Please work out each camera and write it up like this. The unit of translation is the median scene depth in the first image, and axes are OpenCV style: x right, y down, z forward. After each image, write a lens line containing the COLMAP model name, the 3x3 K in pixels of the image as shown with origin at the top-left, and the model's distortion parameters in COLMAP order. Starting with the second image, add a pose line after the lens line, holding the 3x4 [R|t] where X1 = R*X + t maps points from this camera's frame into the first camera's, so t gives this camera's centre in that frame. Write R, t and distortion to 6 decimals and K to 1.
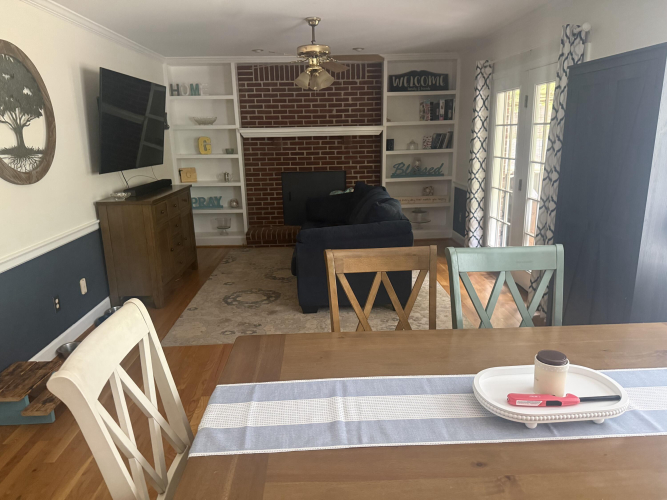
lens RADIAL K [[470.6, 0, 333.1], [0, 470.6, 258.5], [0, 0, 1]] dist [0.072229, -0.092606]
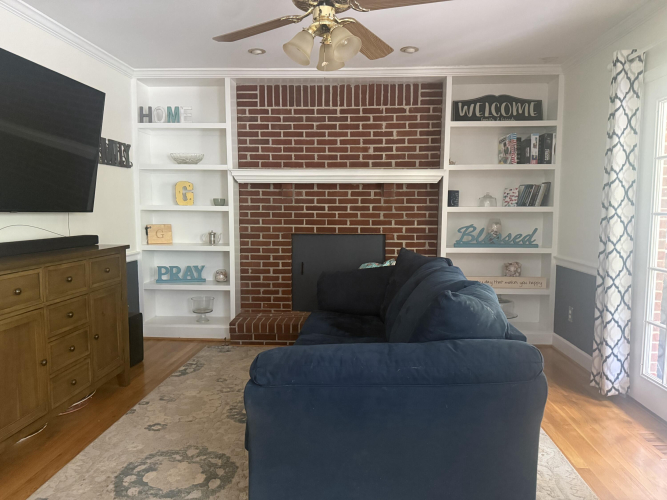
lens RADIAL K [[470.6, 0, 336.3], [0, 470.6, 250.9], [0, 0, 1]] dist [0.072229, -0.092606]
pose [[0.995304, 0.034663, -0.090381, 0.019371], [-0.049387, 0.984865, -0.166140, -0.049908], [0.083254, 0.169823, 0.981952, 0.351800]]
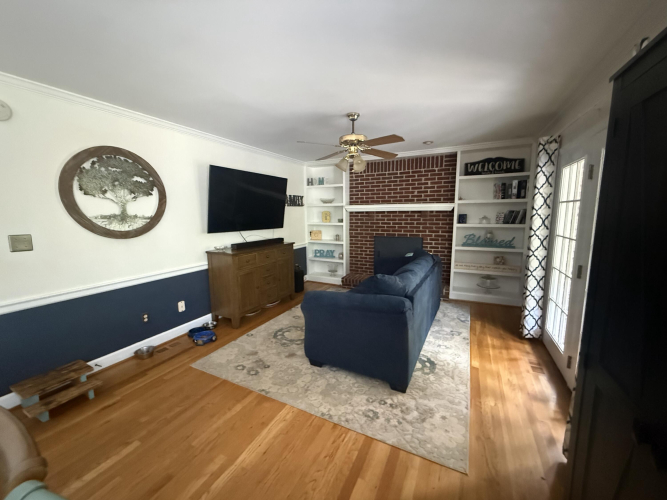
lens RADIAL K [[267.4, 0, 331.2], [0, 267.4, 251.3], [0, 0, 1]] dist [-0.006818, 0.002881]
pose [[0.873011, 0.083467, -0.480506, 0.167407], [-0.134147, 0.988339, -0.072044, -0.070338], [0.468889, 0.127354, 0.874027, 0.279303]]
